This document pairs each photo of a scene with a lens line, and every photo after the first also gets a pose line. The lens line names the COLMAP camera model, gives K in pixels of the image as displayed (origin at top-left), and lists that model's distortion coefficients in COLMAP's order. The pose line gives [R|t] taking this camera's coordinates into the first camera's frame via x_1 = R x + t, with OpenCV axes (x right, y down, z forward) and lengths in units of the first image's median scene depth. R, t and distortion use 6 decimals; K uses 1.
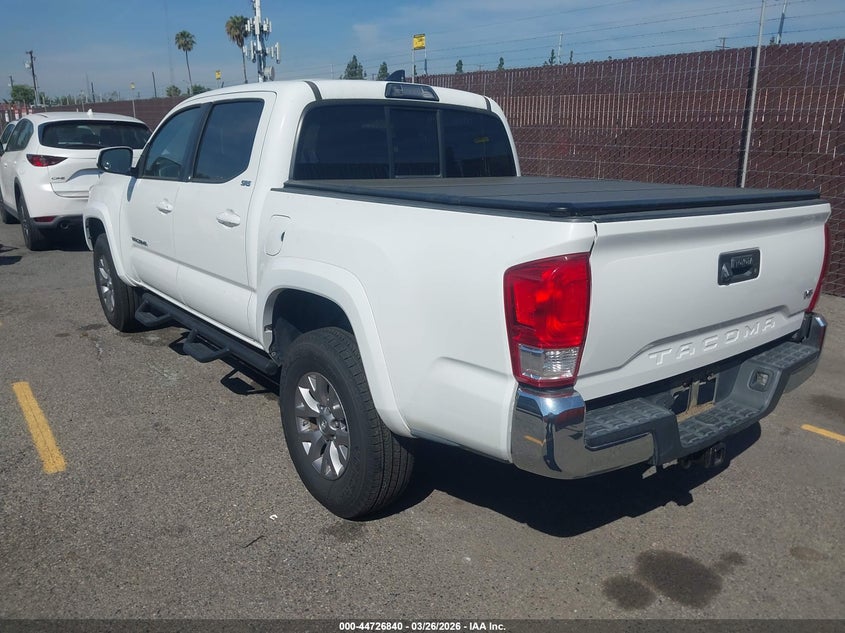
lens RADIAL K [[675.9, 0, 422.5], [0, 675.9, 316.5], [0, 0, 1]] dist [-0.006693, -0.006501]
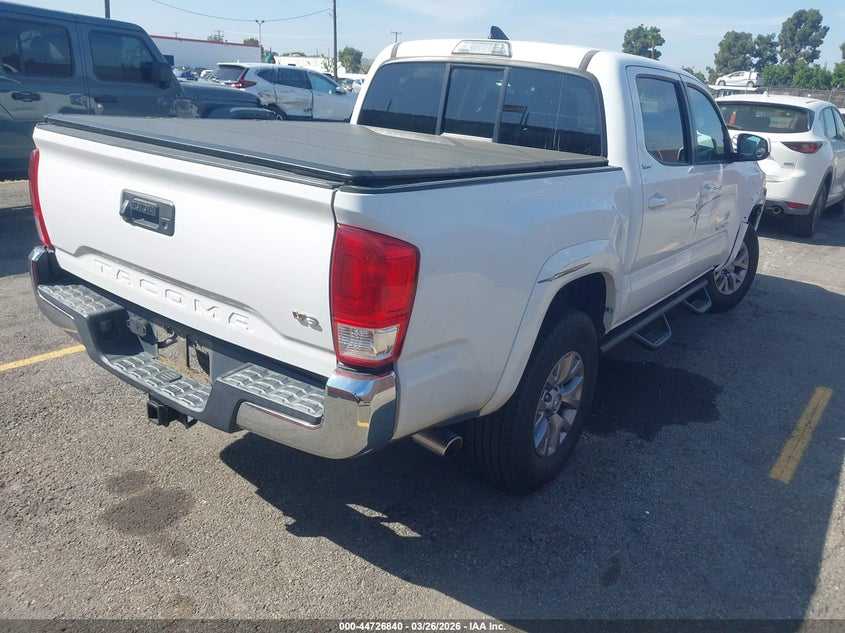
lens RADIAL K [[675.9, 0, 422.5], [0, 675.9, 316.5], [0, 0, 1]] dist [-0.006693, -0.006501]
pose [[0.275413, 0.323782, -0.905159, 1.048296], [-0.319721, 0.918824, 0.231388, -0.199645], [0.906601, 0.225671, 0.356576, 0.750059]]
